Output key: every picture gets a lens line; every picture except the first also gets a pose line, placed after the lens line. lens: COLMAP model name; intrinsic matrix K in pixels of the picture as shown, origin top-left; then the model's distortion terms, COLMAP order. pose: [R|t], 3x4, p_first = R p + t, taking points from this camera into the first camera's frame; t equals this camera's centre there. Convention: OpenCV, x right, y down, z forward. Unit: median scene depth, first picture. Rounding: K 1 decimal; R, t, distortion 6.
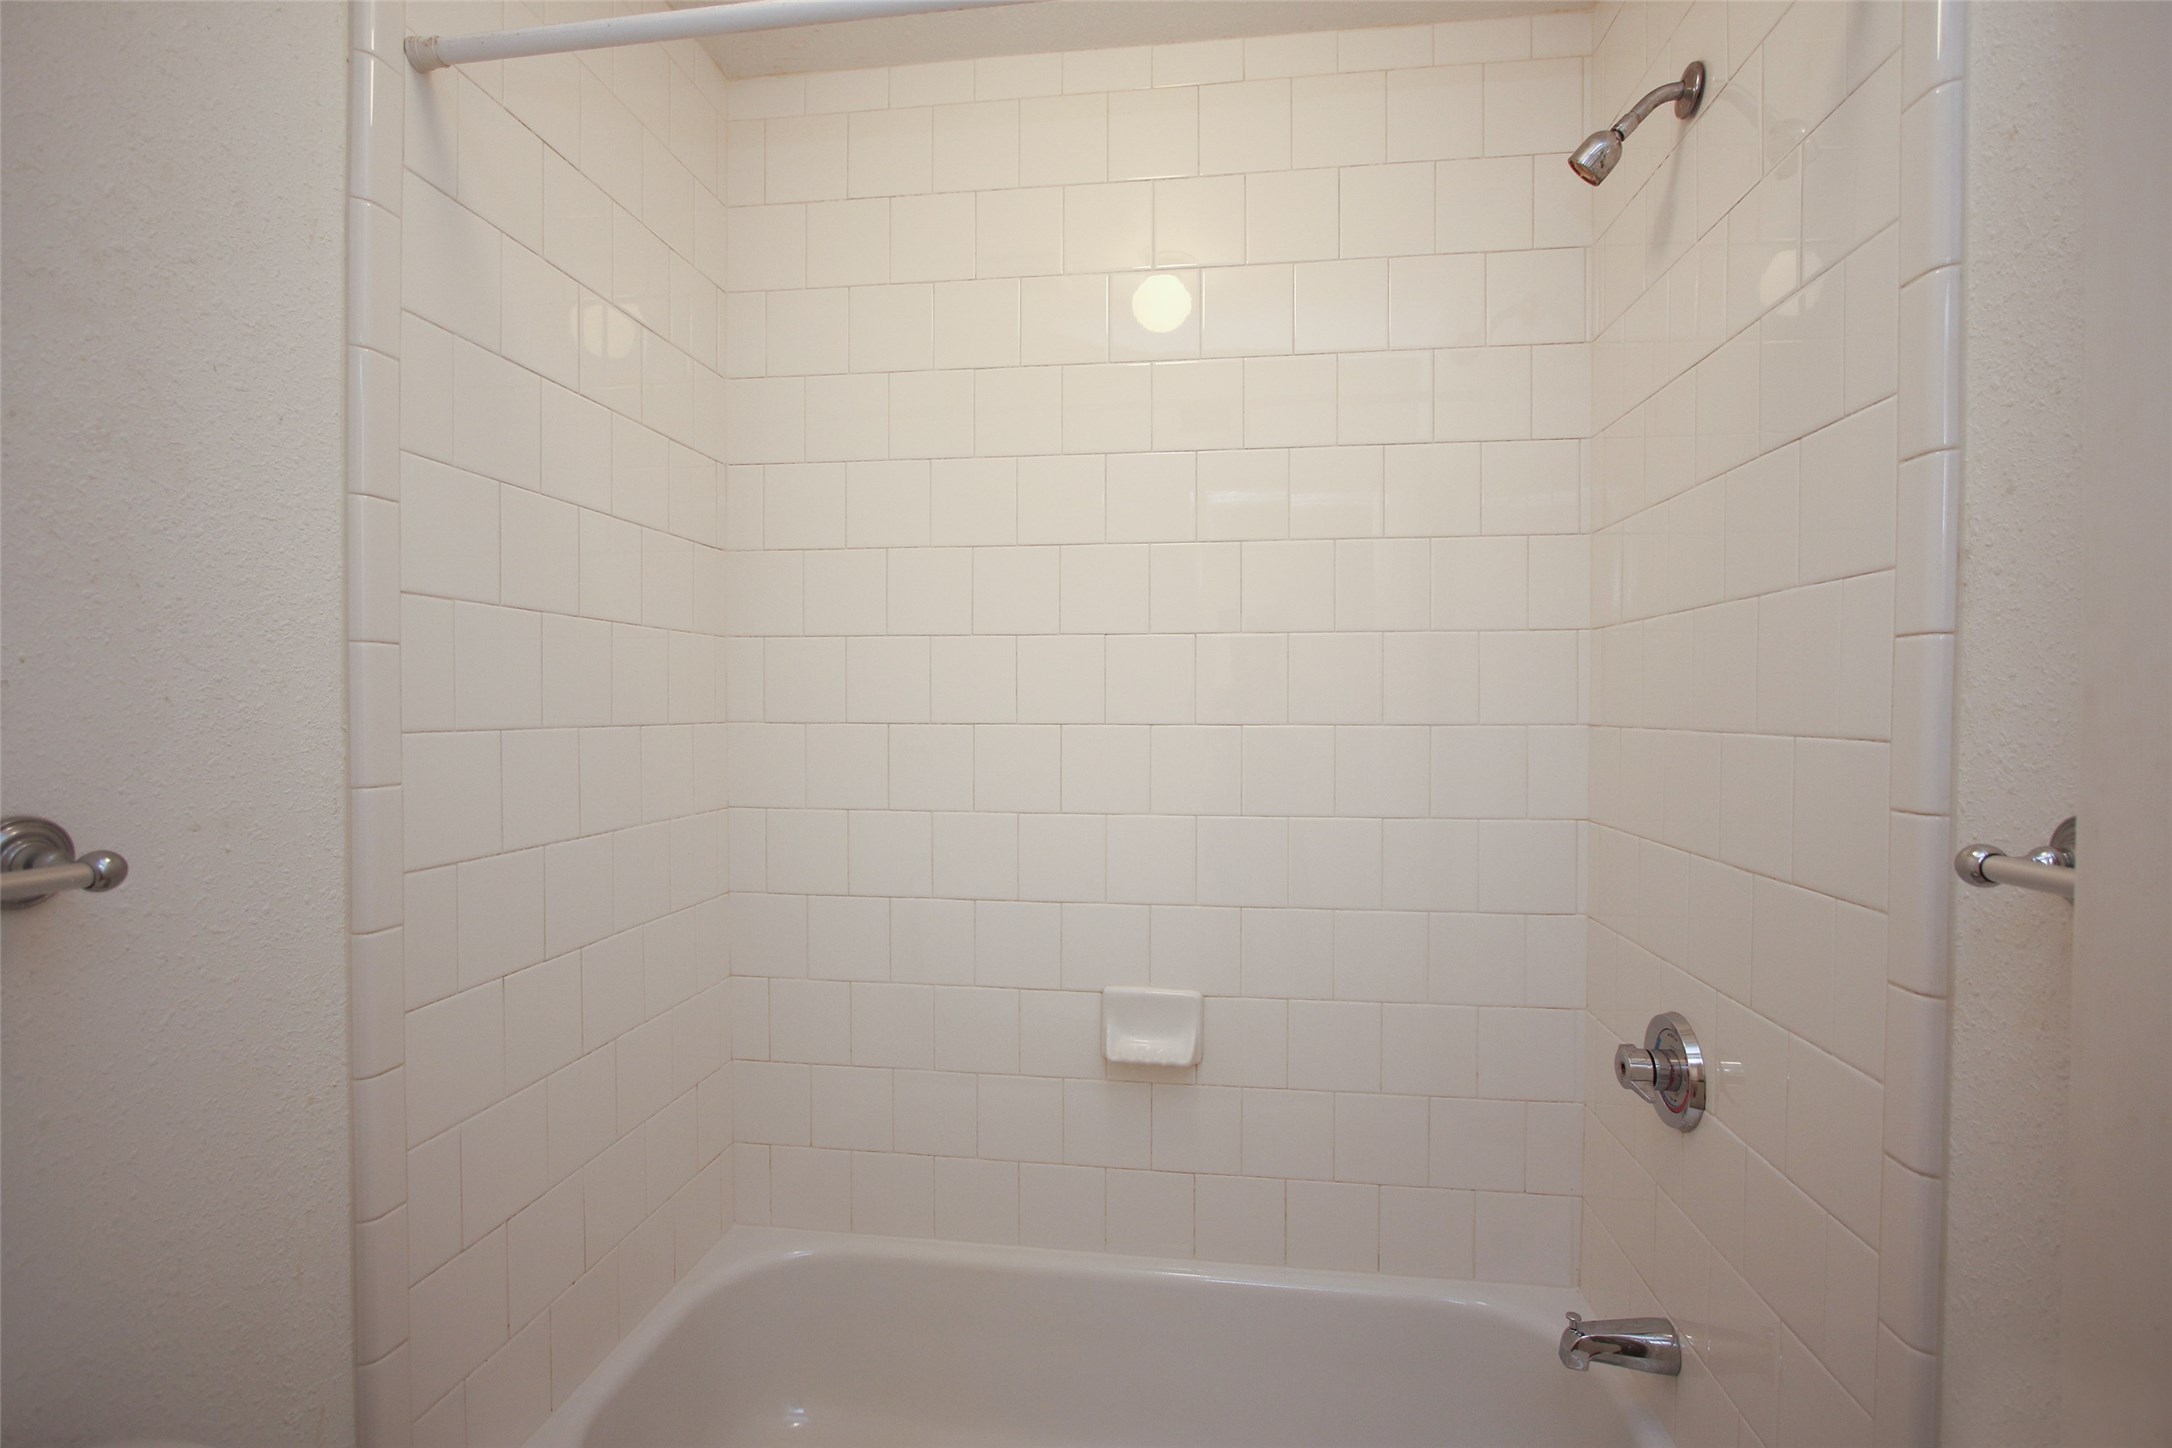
lens RADIAL K [[996.4, 0, 1096.8], [0, 996.4, 710.7], [0, 0, 1]] dist [-0.016077, 0.000426]
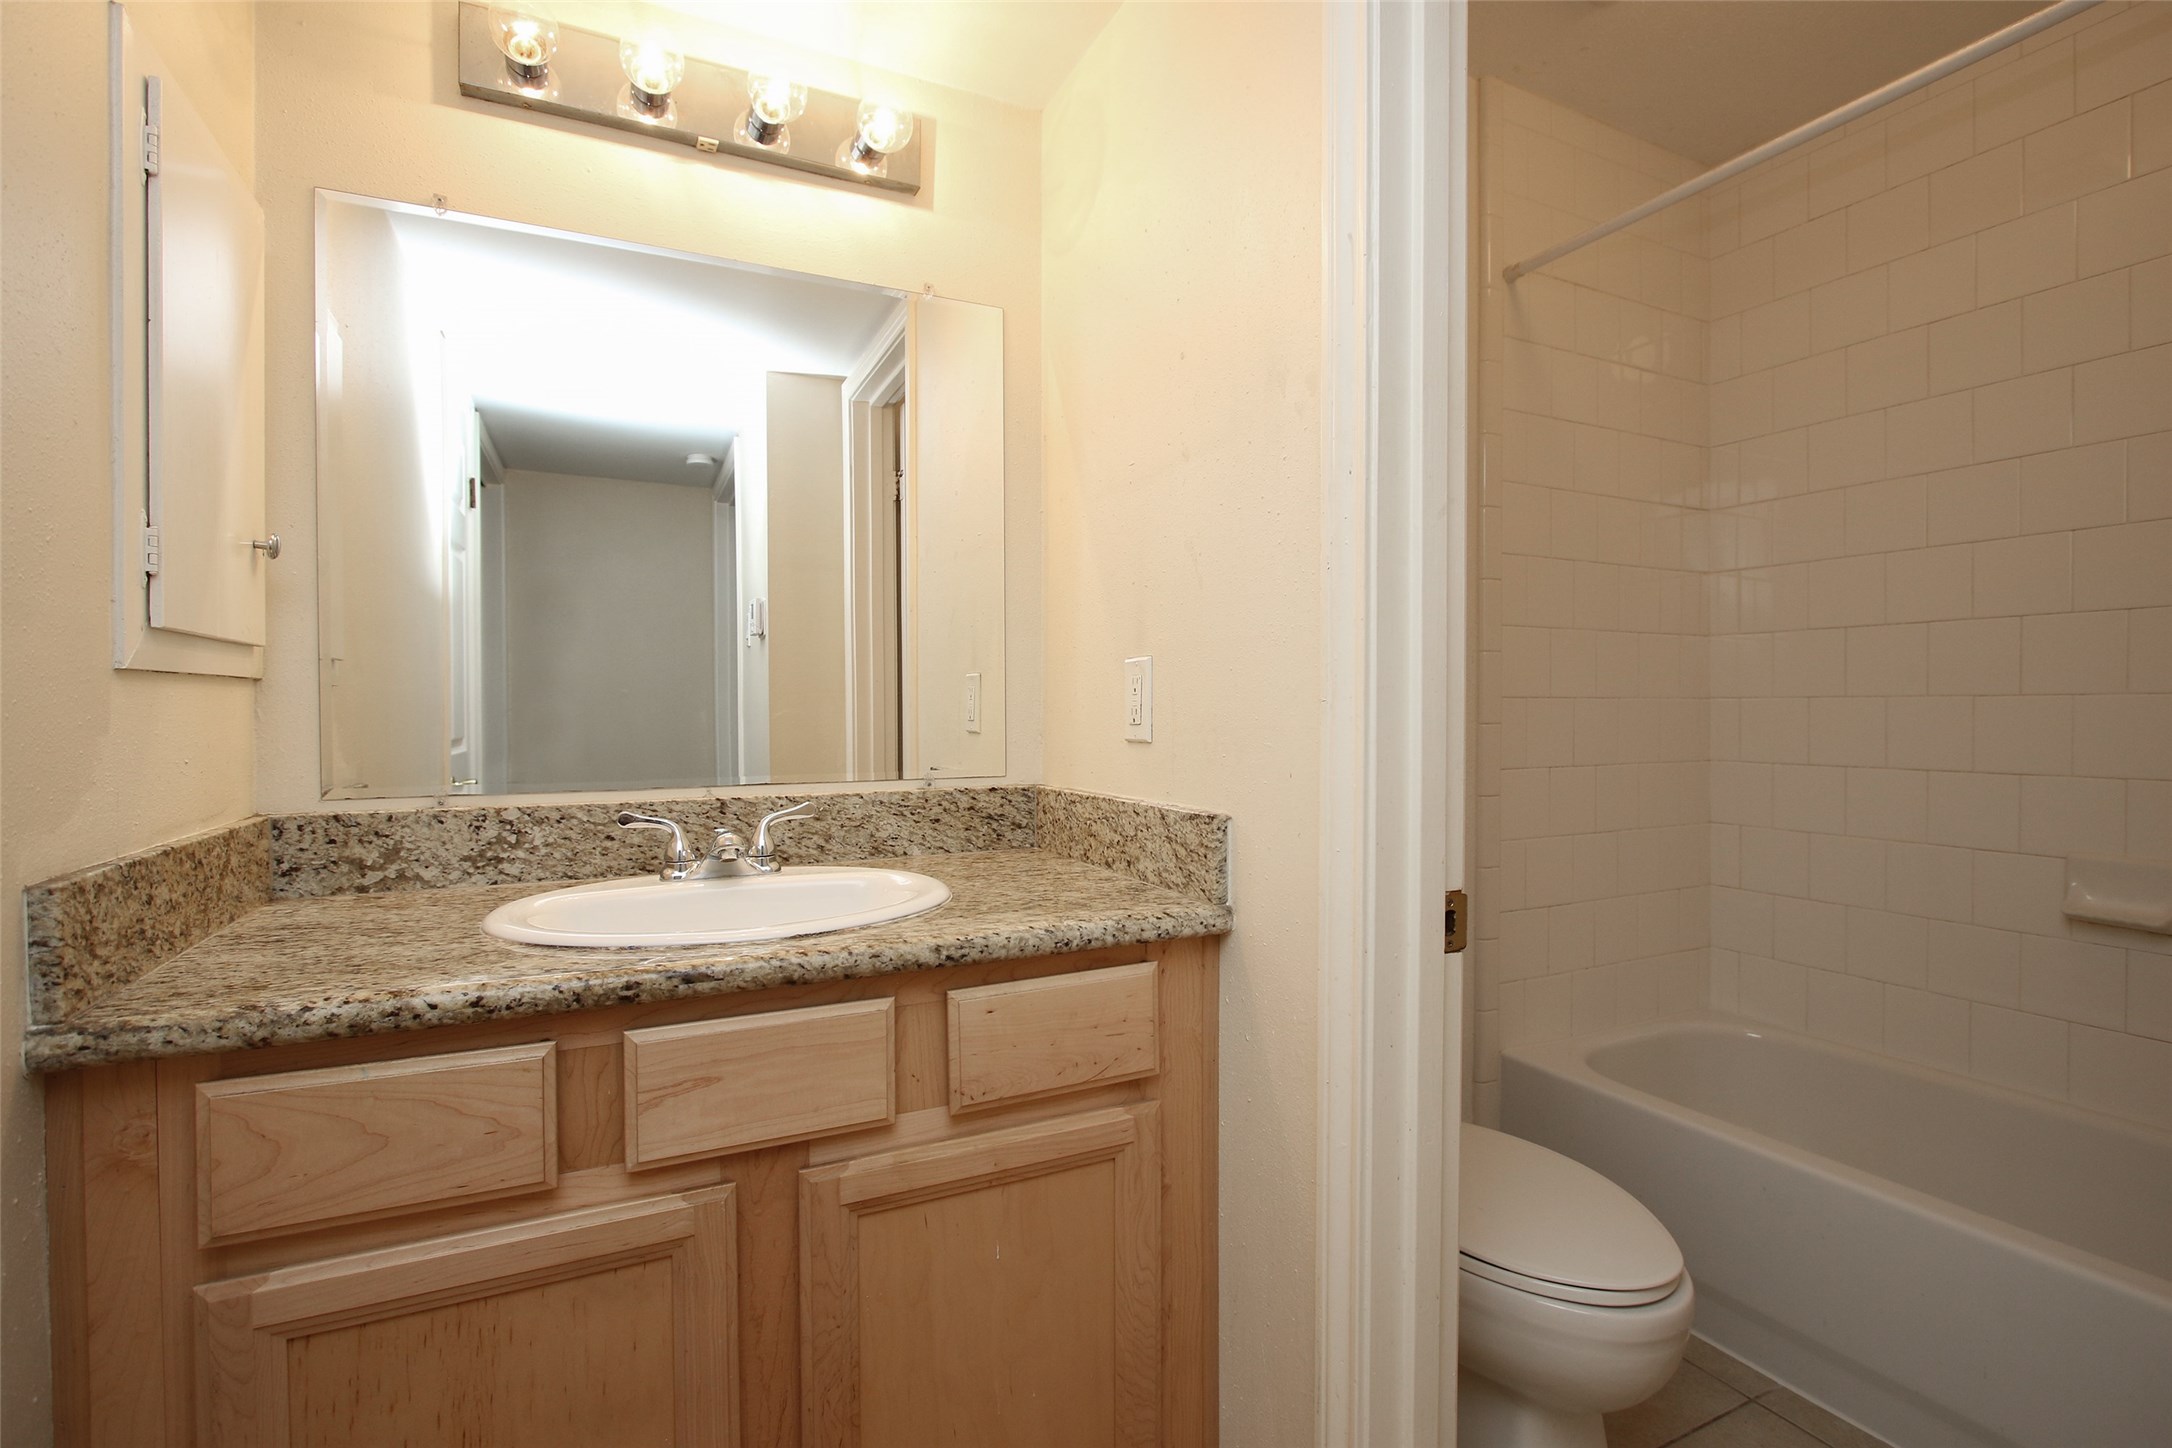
lens RADIAL K [[996.4, 0, 1099.8], [0, 996.4, 726.4], [0, 0, 1]] dist [-0.016077, 0.000426]
pose [[0.545133, 0.007364, -0.838317, 0.501847], [-0.006960, 0.999967, 0.004258, 0.217256], [0.838321, 0.003514, 0.545166, -0.722994]]
